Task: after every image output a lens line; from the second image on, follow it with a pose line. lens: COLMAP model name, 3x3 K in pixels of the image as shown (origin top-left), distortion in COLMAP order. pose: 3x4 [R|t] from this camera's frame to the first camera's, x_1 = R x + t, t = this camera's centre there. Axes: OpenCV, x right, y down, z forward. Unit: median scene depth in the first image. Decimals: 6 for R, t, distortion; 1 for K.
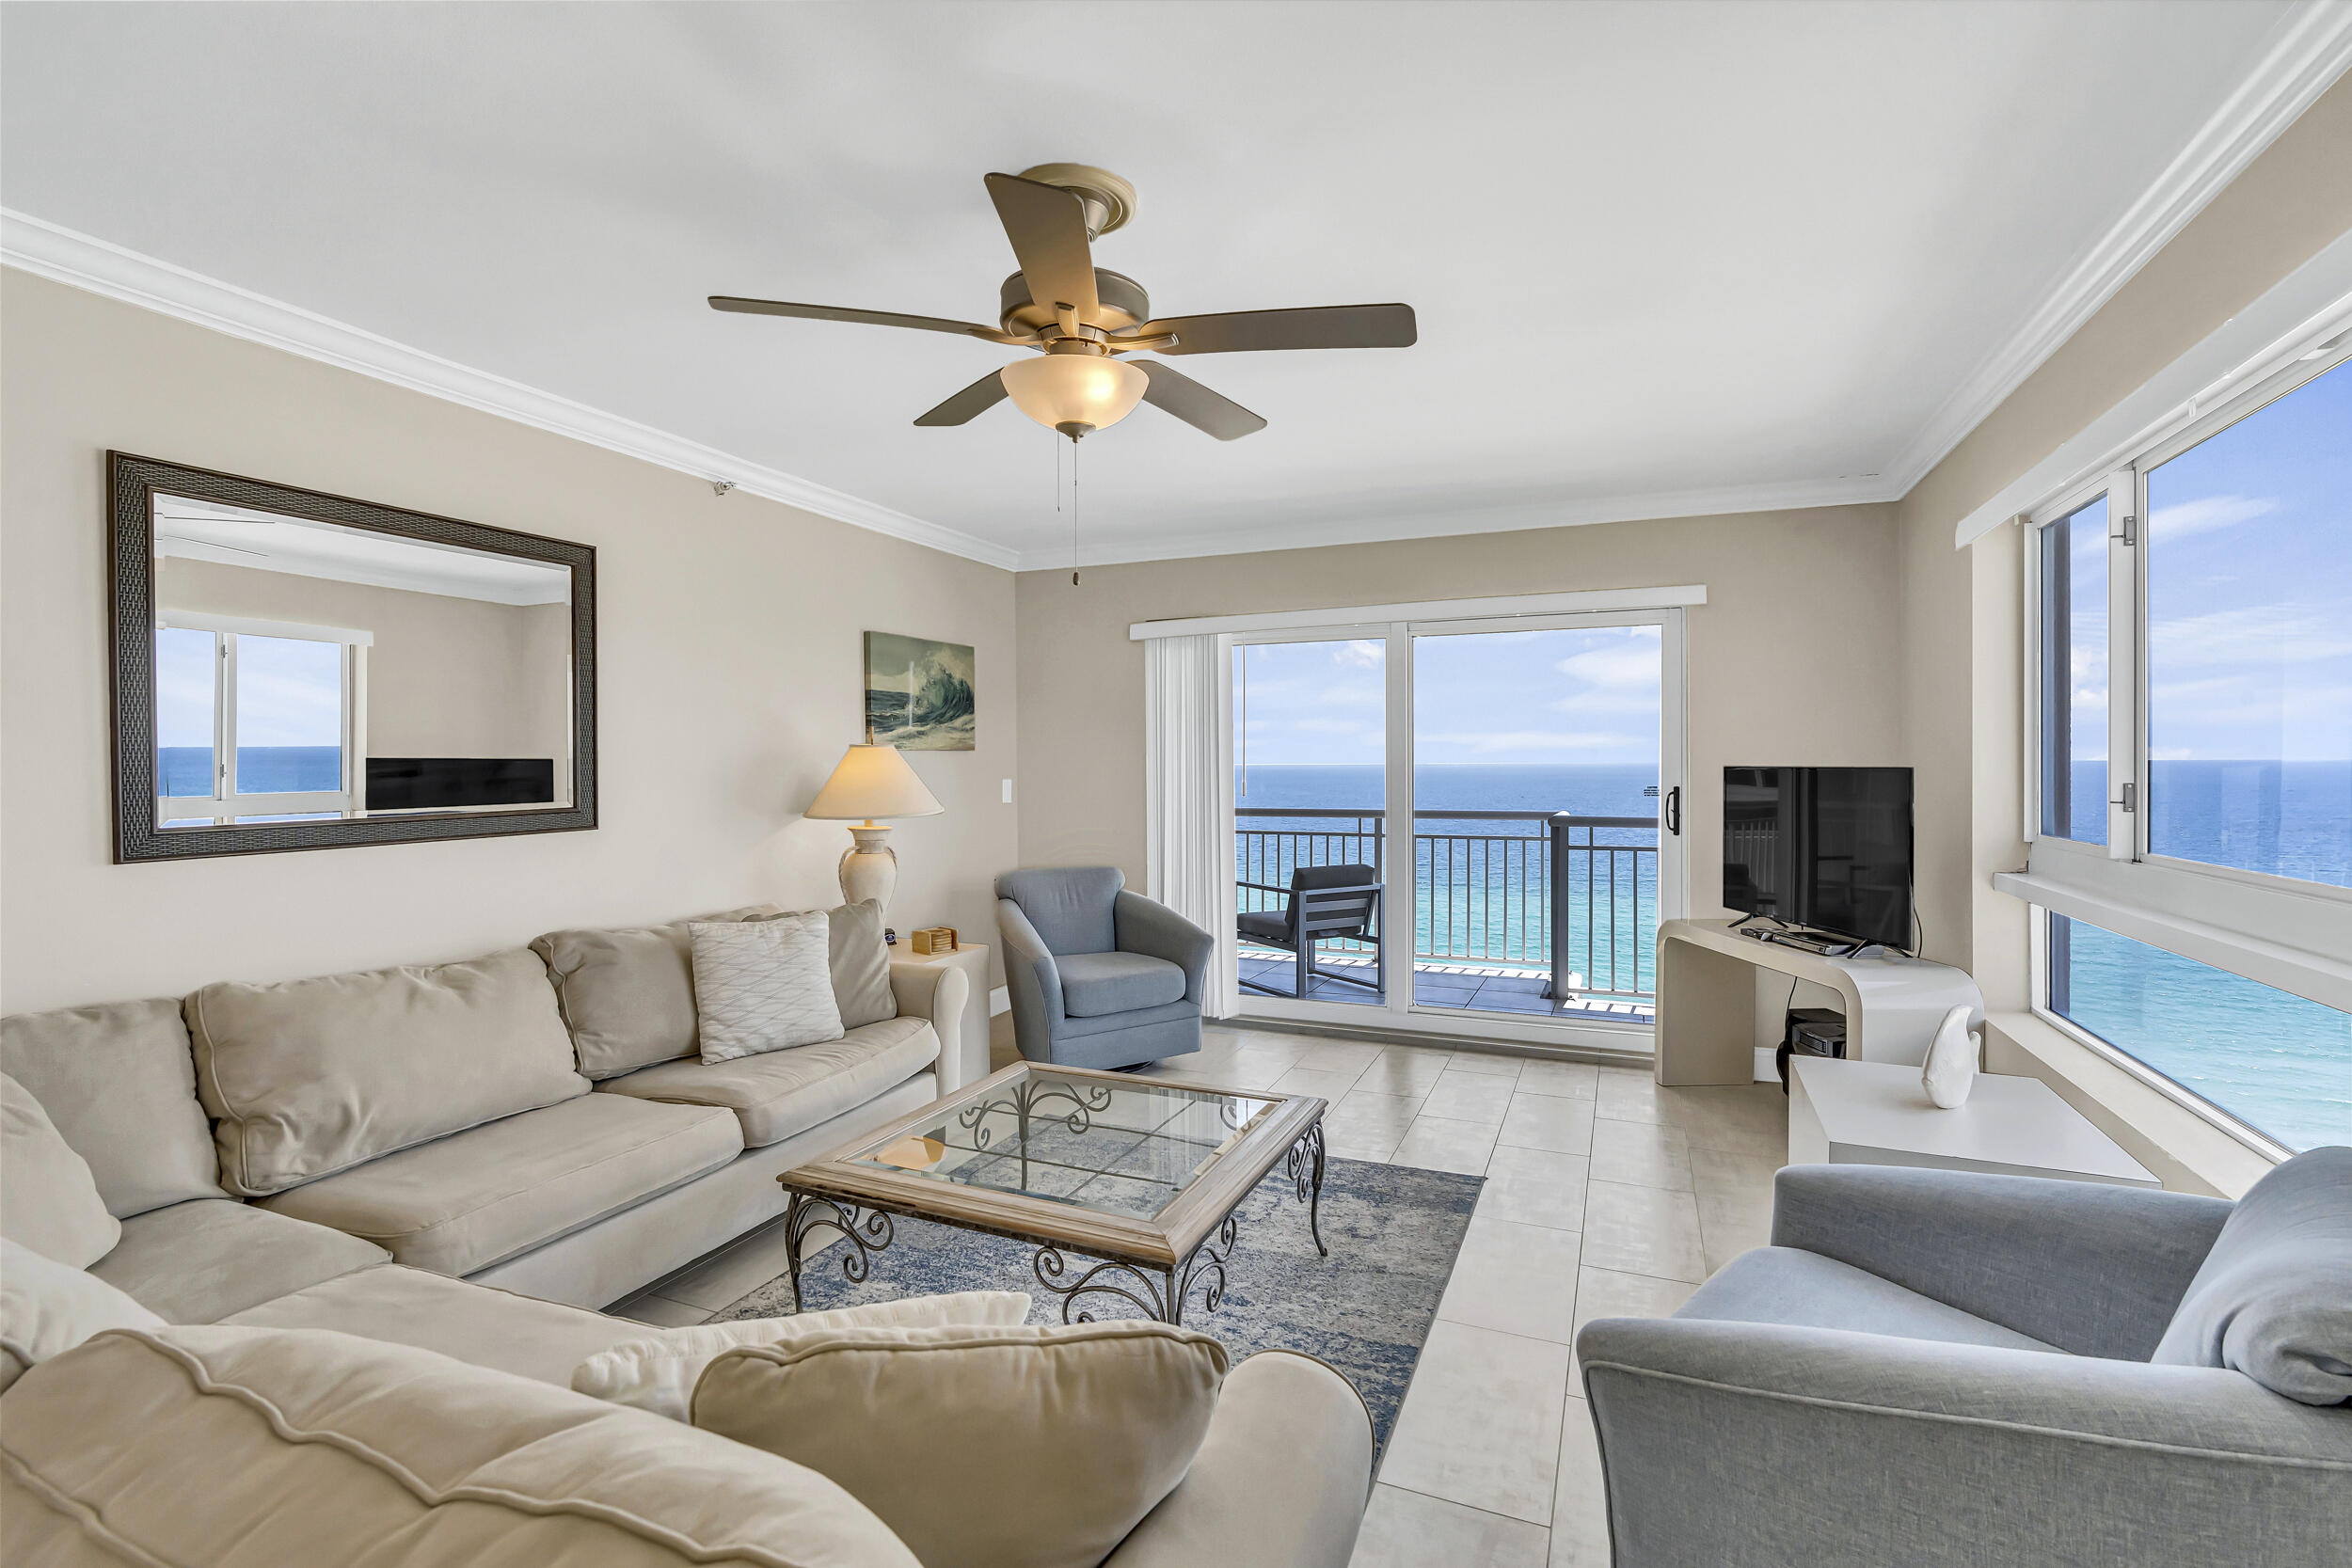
lens RADIAL K [[1050.3, 0, 1188.8], [0, 1050.3, 766.7], [0, 0, 1]] dist [-0.016514, -0.000188]
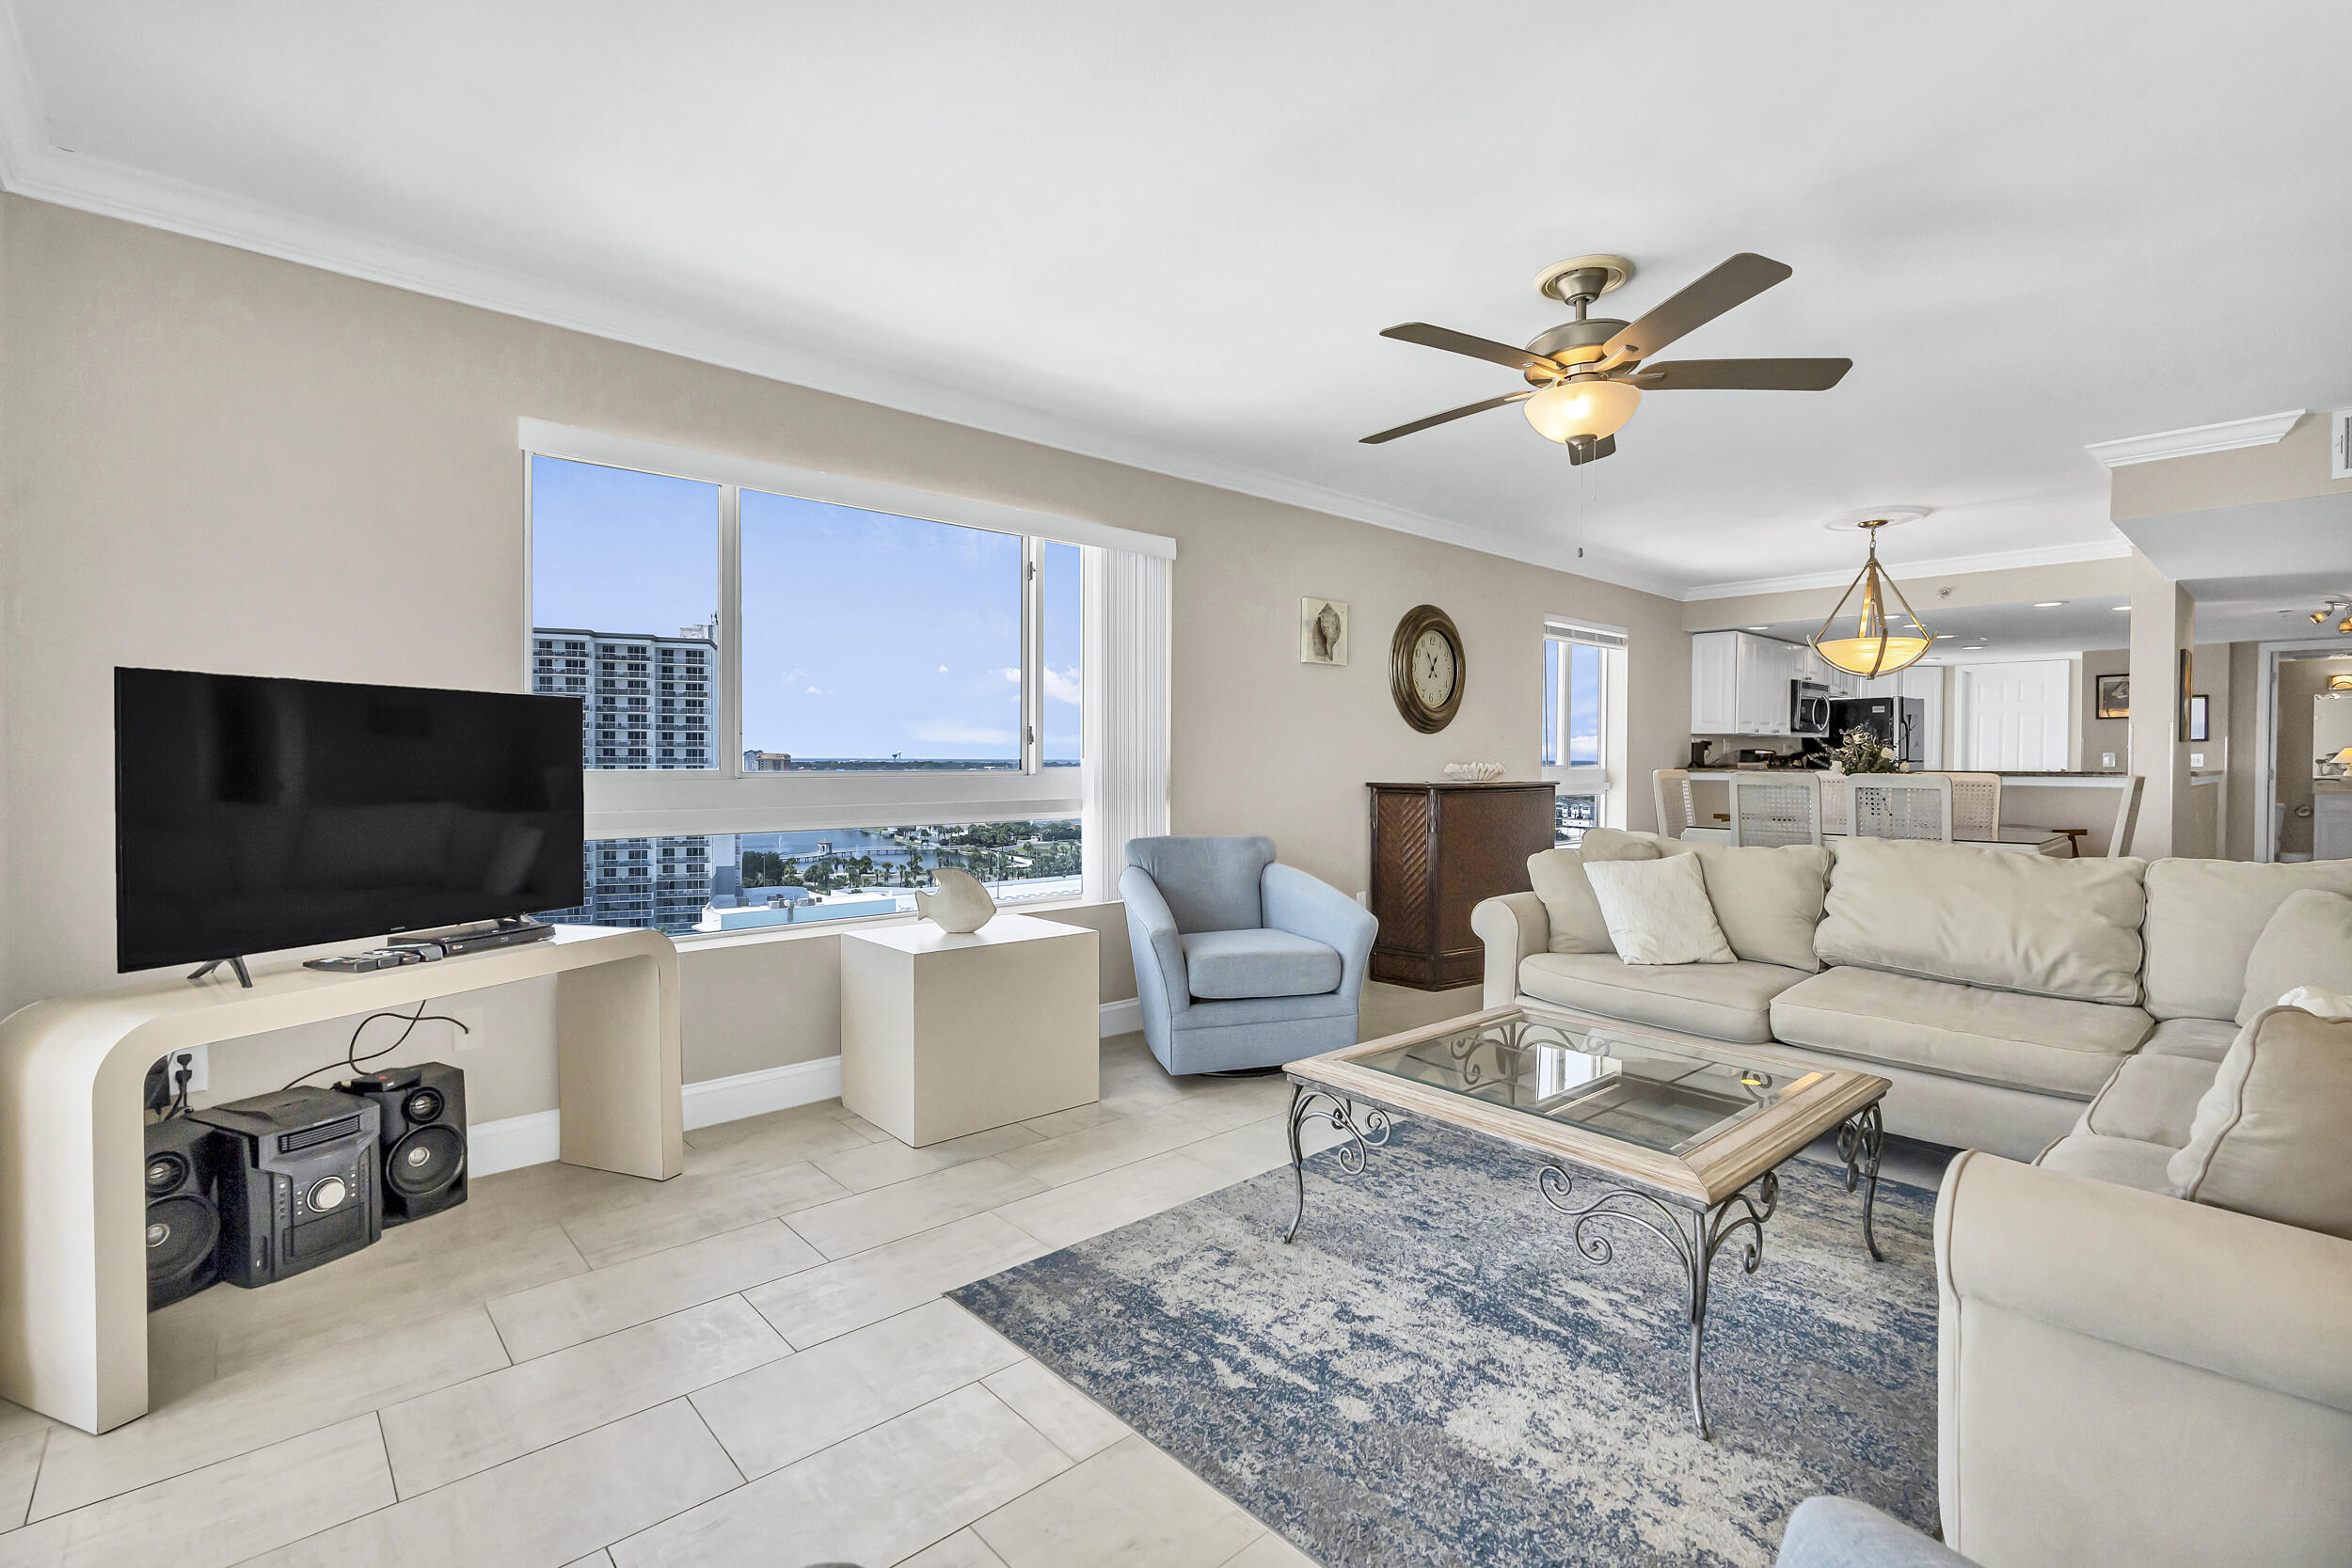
lens RADIAL K [[1053.5, 0, 1187.7], [0, 1053.5, 775.1], [0, 0, 1]] dist [-0.012606, 0.000217]
pose [[-0.907534, -0.004700, 0.419952, -0.099036], [0.002351, 0.999865, 0.016271, 0.037167], [-0.419972, 0.015754, -0.907400, 1.112379]]
